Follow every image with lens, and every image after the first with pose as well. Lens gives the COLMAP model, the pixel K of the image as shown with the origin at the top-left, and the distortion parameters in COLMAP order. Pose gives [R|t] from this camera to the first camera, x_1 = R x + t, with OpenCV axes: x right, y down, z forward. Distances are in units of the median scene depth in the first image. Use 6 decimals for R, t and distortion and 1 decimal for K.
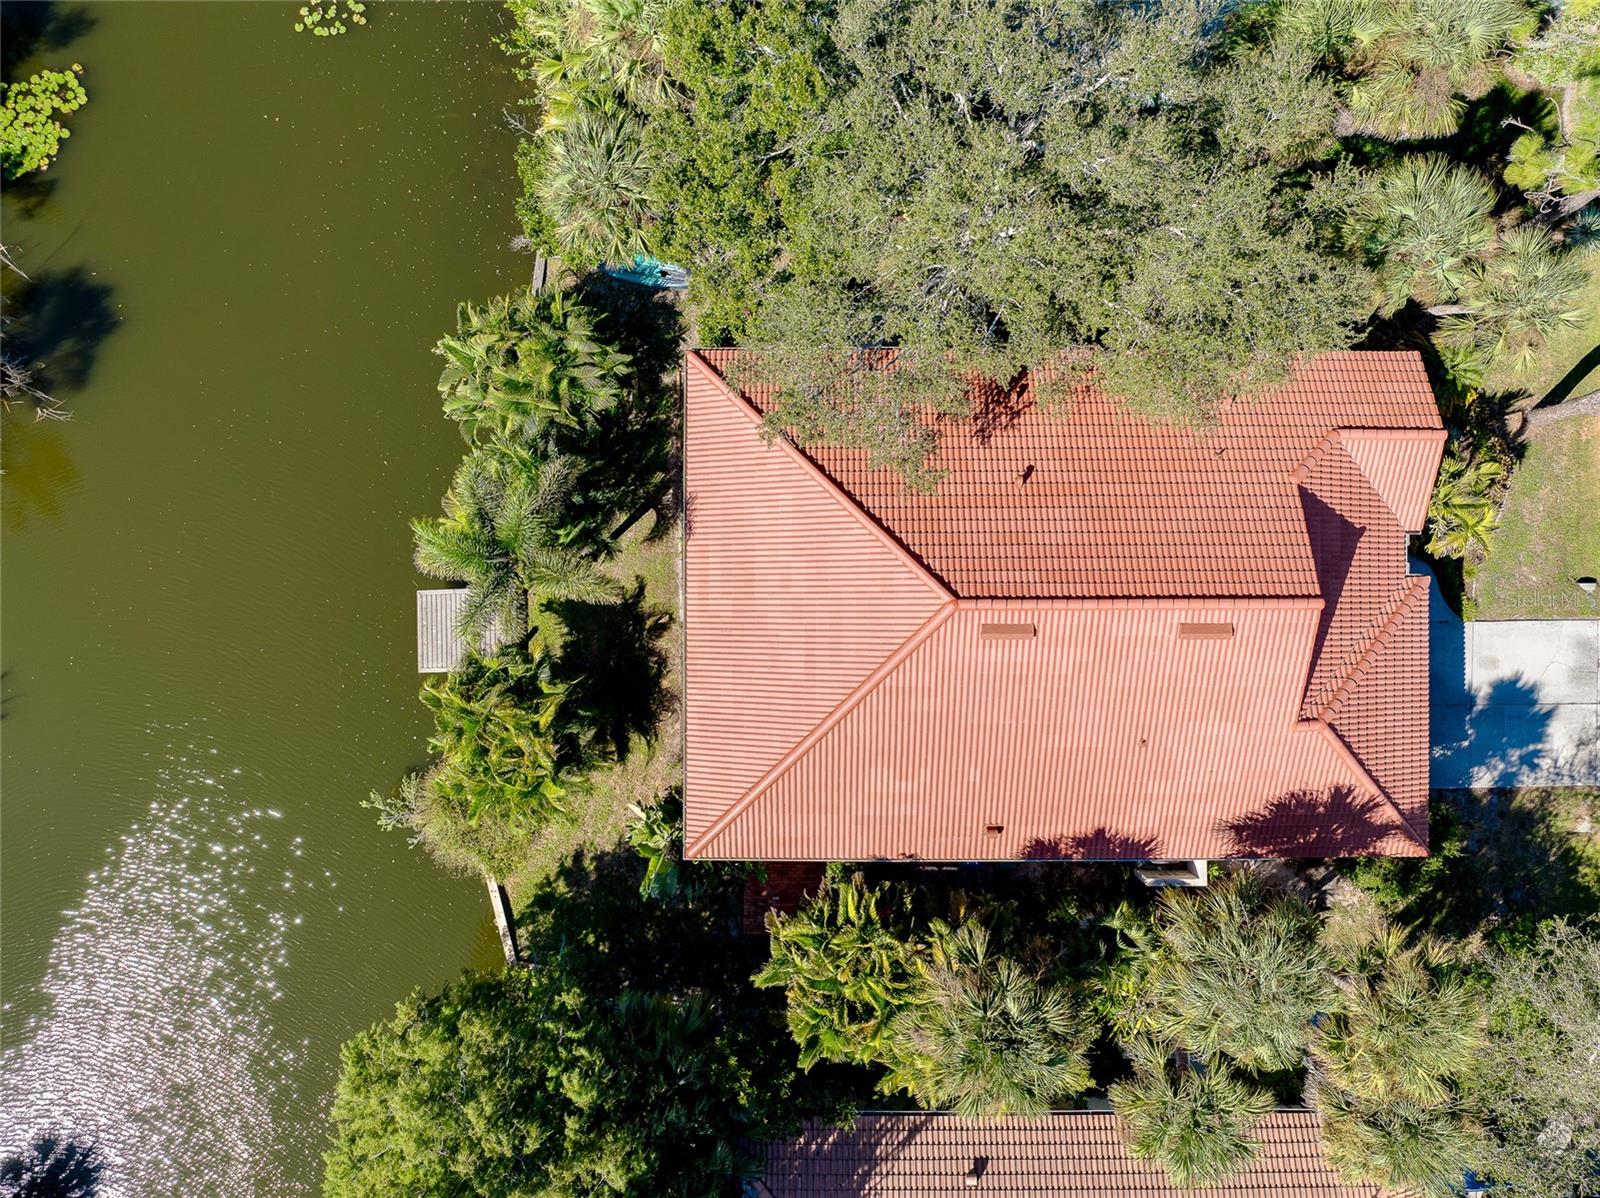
lens RADIAL K [[1123.8, 0, 800.9], [0, 1123.8, 589.6], [0, 0, 1]] dist [-0.032824, 0.008000]
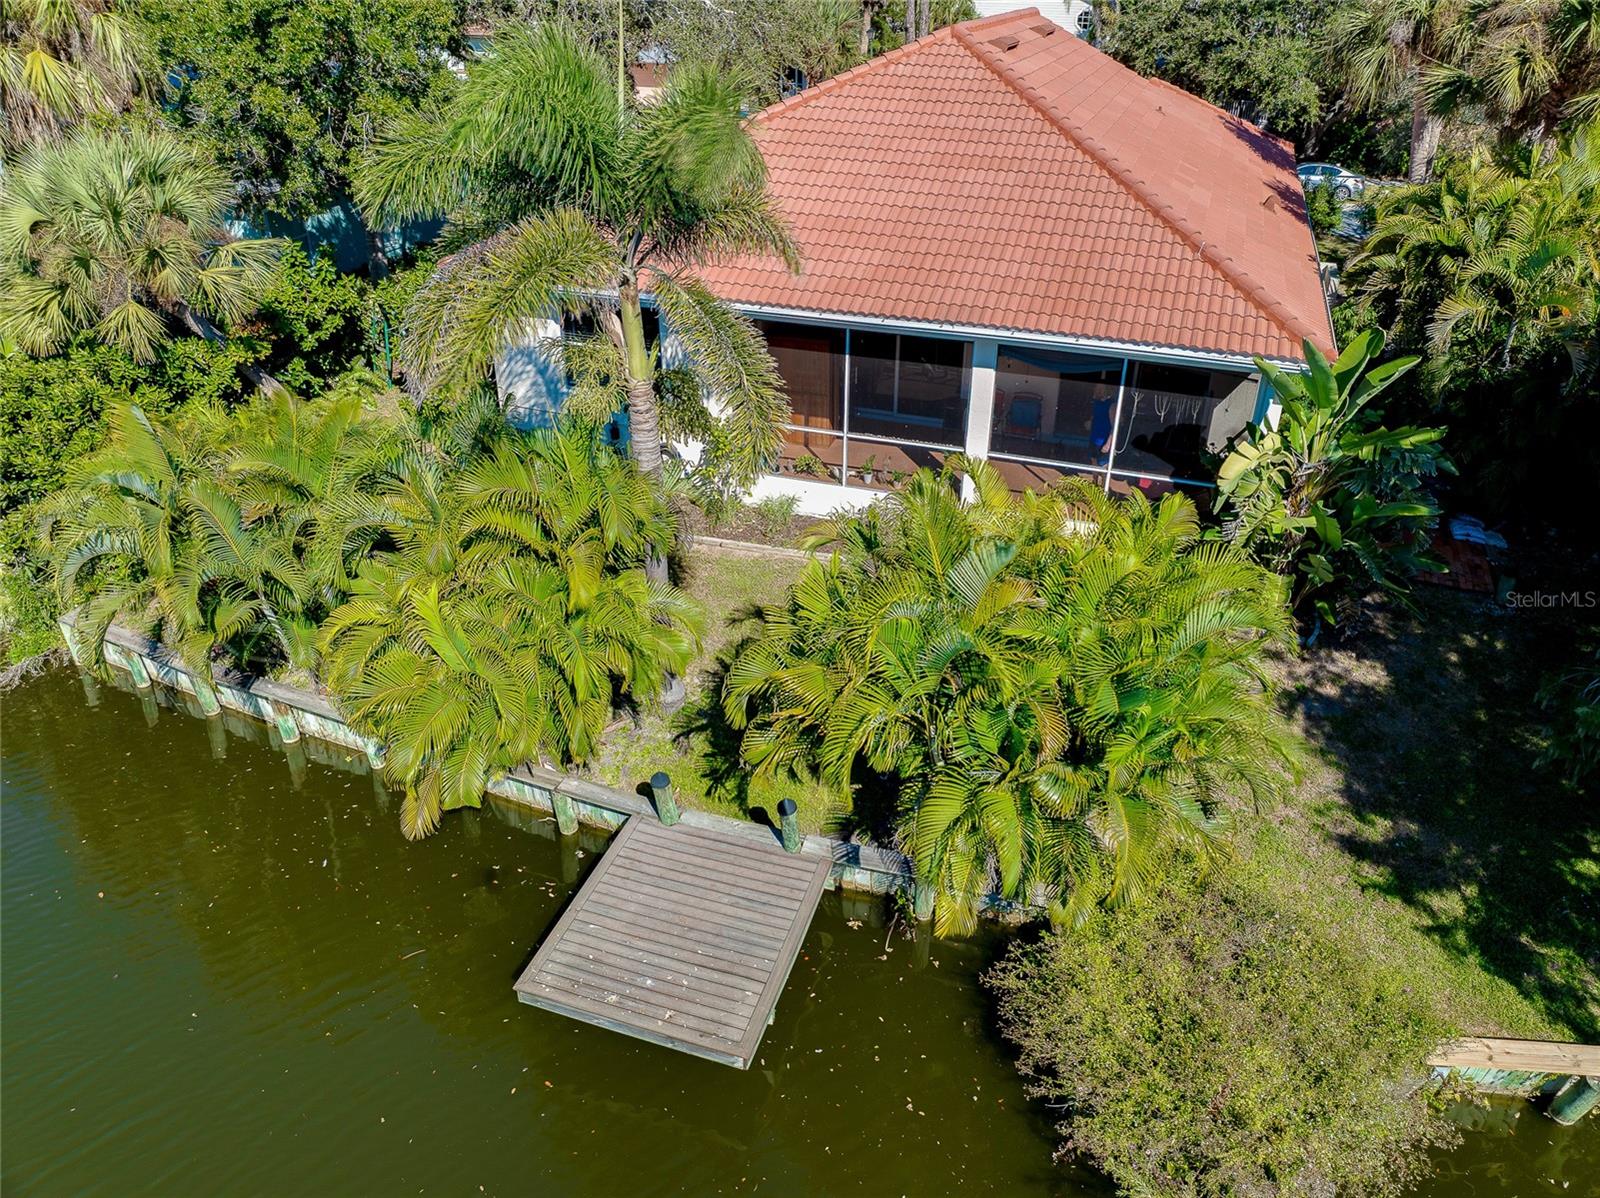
lens RADIAL K [[1126.2, 0, 809.1], [0, 1126.2, 592.1], [0, 0, 1]] dist [-0.043200, 0.016171]
pose [[0.329549, -0.458518, 0.825324, -0.624330], [0.943779, 0.184099, -0.274569, 0.176741], [-0.026046, 0.869407, 0.493409, 0.869850]]
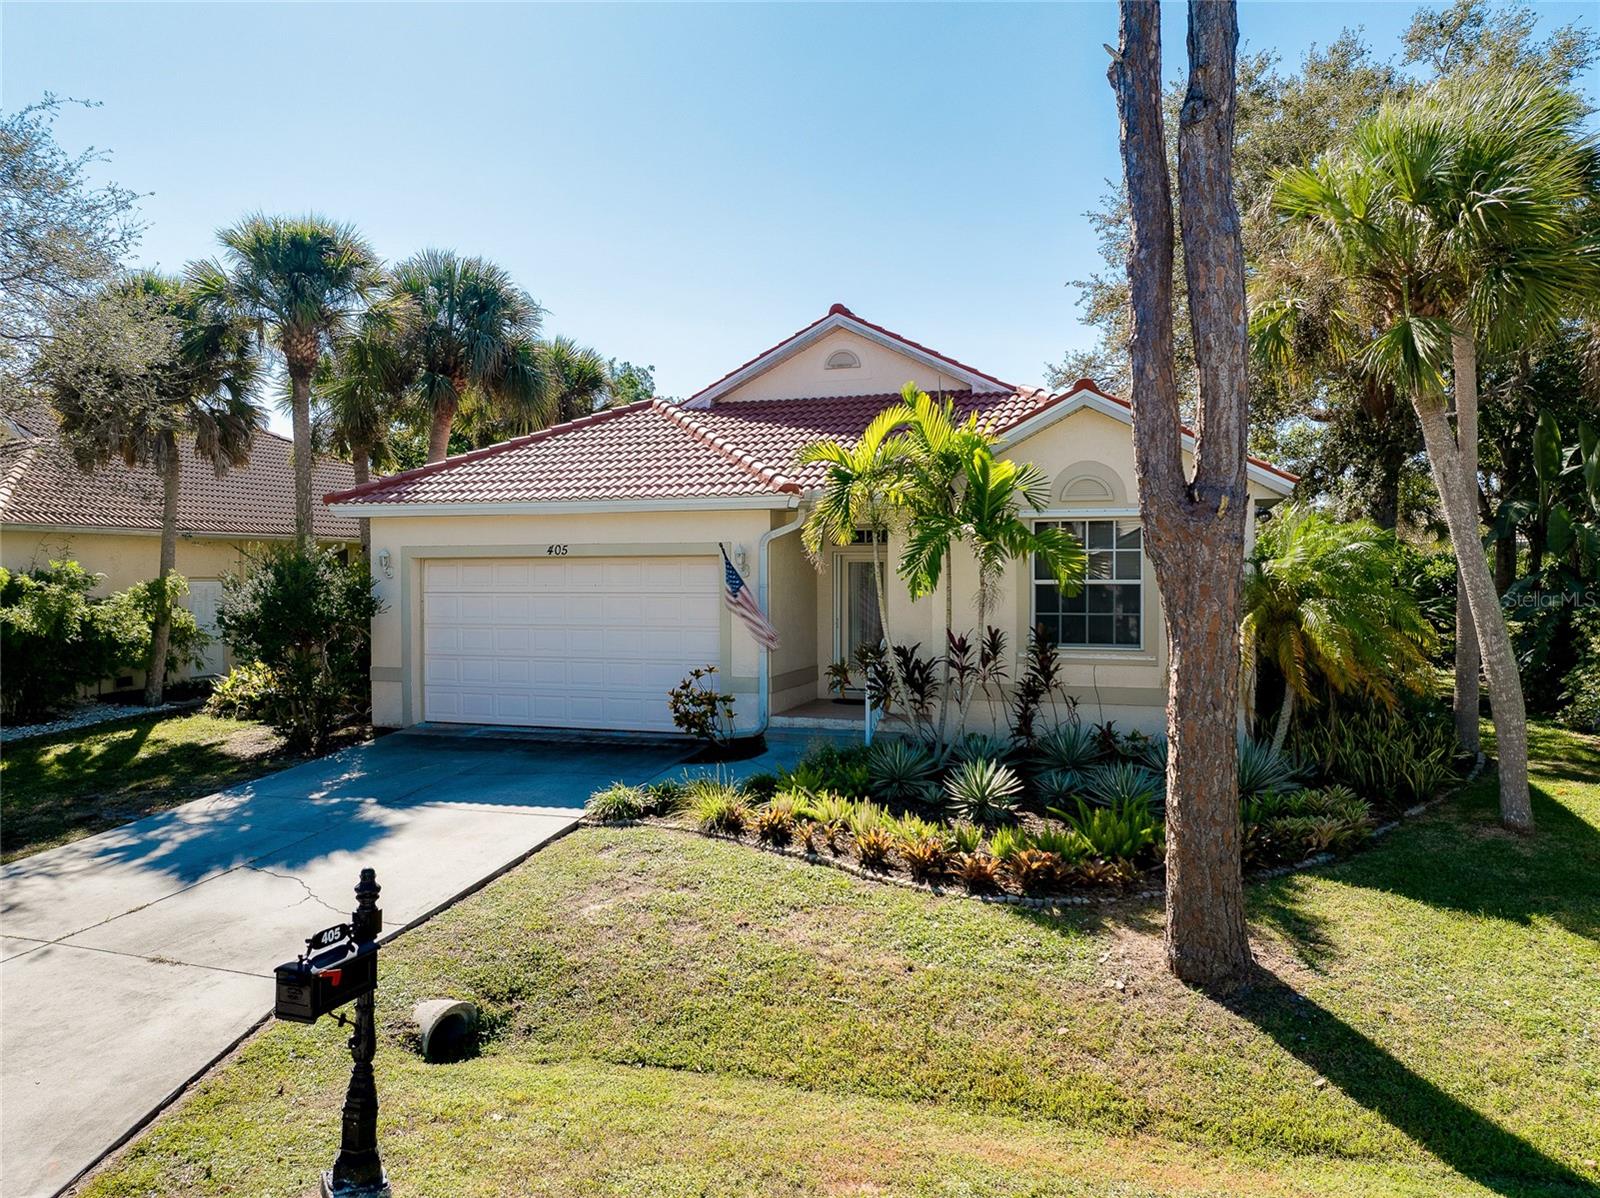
lens RADIAL K [[1126.2, 0, 799.5], [0, 1126.2, 599.5], [0, 0, 1]] dist [-0.043200, 0.016171]
pose [[-0.318602, 0.037925, -0.947129, 1.040246], [-0.947524, 0.014978, 0.319335, -0.171424], [0.026297, 0.999168, 0.031163, 1.048180]]
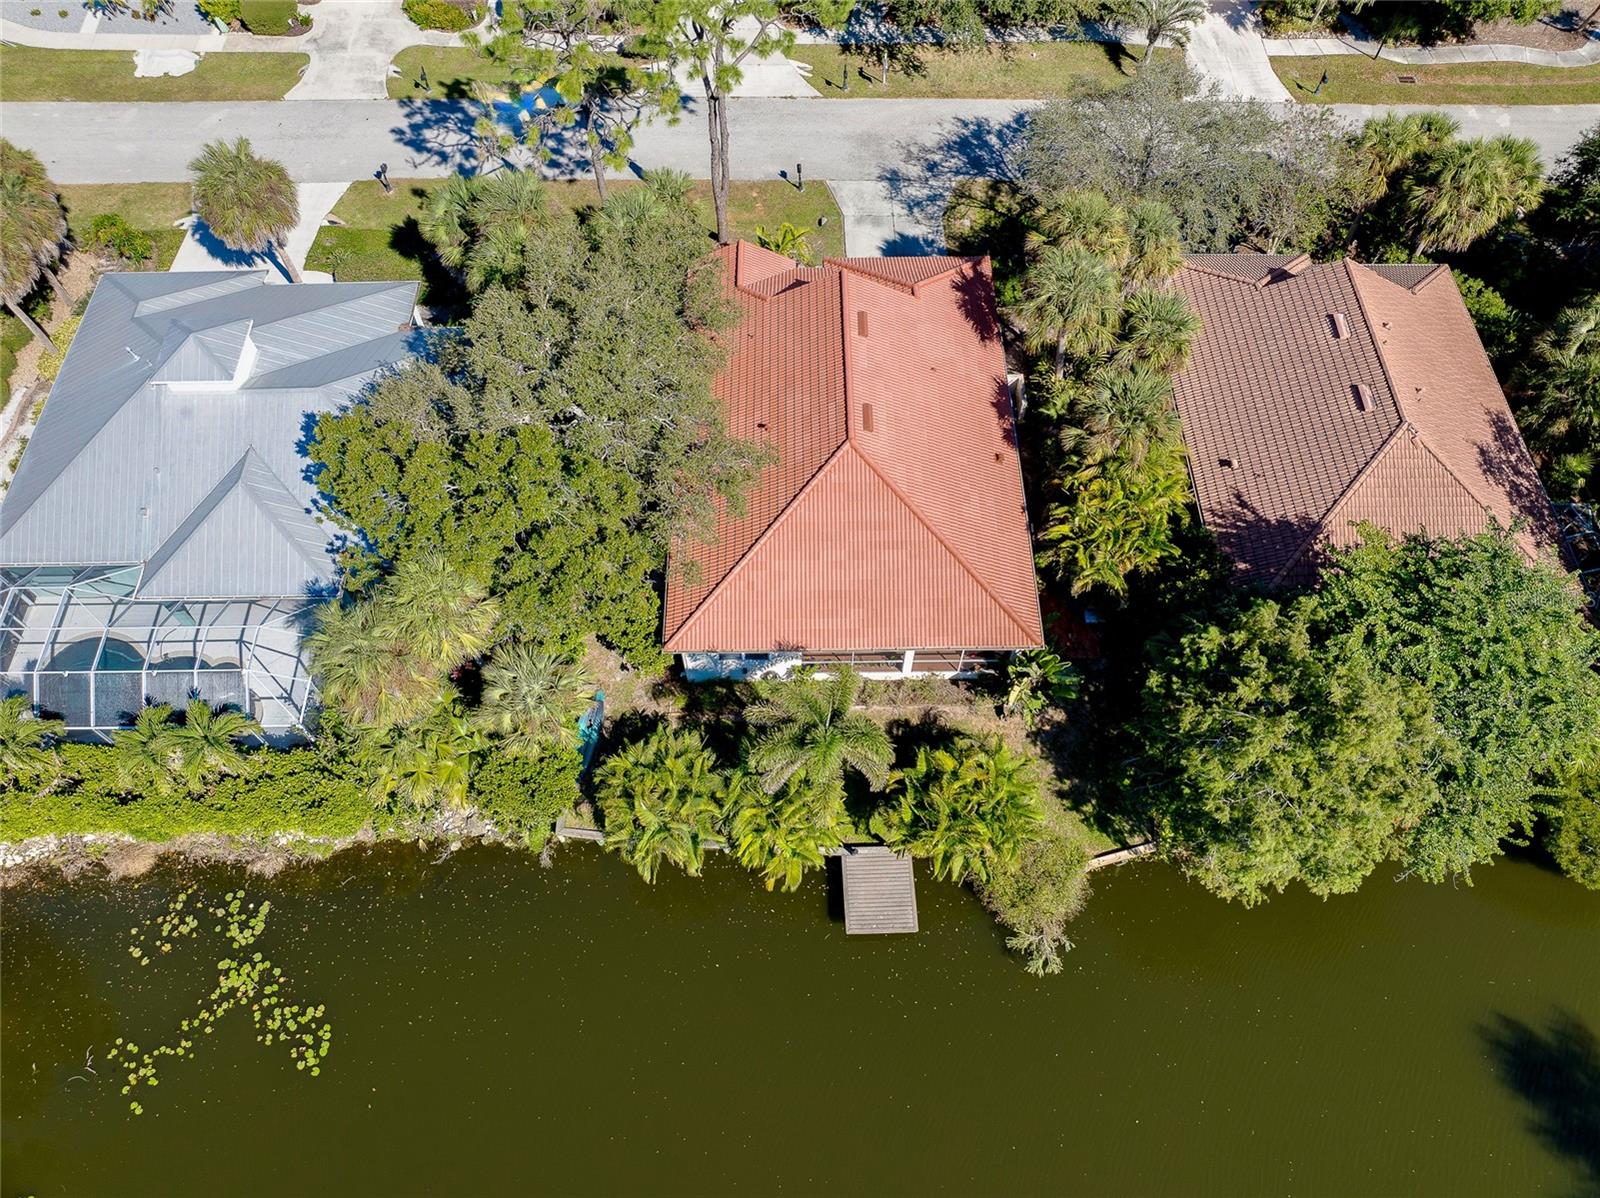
lens RADIAL K [[1126.2, 0, 809.6], [0, 1126.2, 580.2], [0, 0, 1]] dist [-0.043200, 0.016171]
pose [[-0.011326, -0.849473, 0.527510, -0.752544], [0.999862, -0.003228, 0.016269, -0.063615], [-0.012117, 0.527622, 0.849393, -0.183889]]
